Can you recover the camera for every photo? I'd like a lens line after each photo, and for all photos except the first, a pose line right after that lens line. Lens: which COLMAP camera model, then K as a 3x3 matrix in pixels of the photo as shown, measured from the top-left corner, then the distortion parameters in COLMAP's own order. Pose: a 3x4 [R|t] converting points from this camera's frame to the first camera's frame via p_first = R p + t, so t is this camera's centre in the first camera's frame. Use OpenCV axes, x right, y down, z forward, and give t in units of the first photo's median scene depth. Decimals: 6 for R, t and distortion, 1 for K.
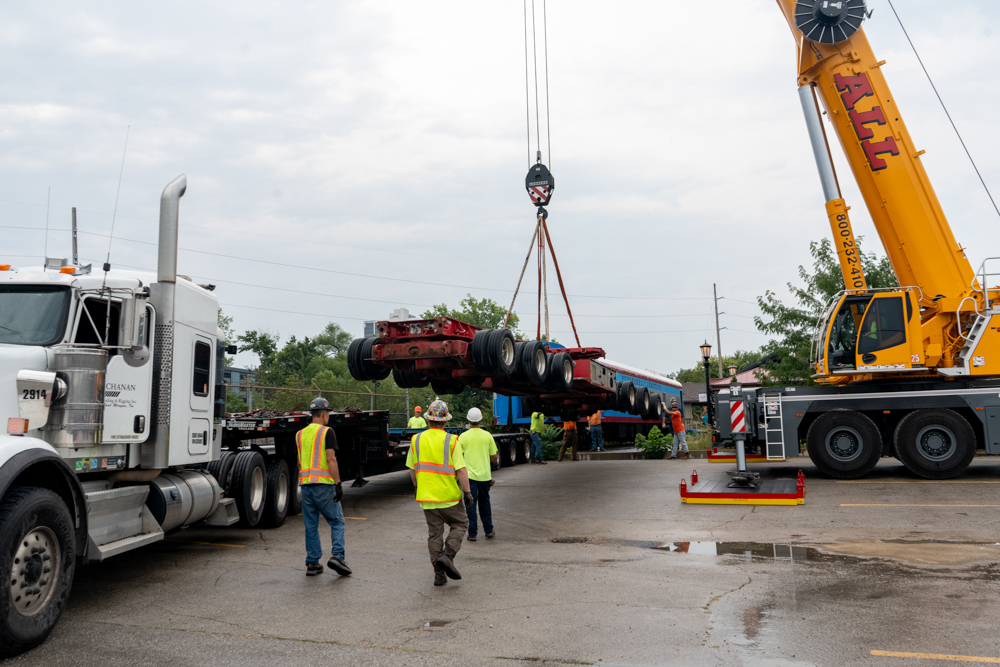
lens RADIAL K [[793.8, 0, 500.0], [0, 793.8, 333.5], [0, 0, 1]] dist [-0.020915, 0.006203]
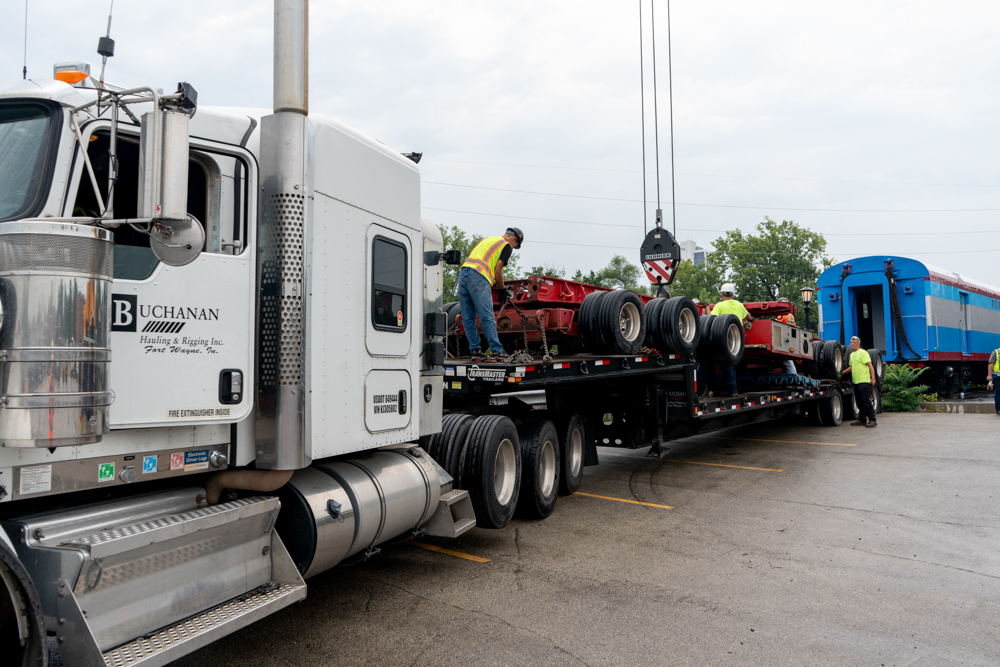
lens RADIAL K [[793.8, 0, 500.0], [0, 793.8, 333.5], [0, 0, 1]] dist [-0.020915, 0.006203]
pose [[0.936543, -0.010078, -0.350408, -0.097567], [0.038644, 0.996463, 0.074626, 0.040455], [0.348417, -0.083431, 0.933619, 0.479744]]
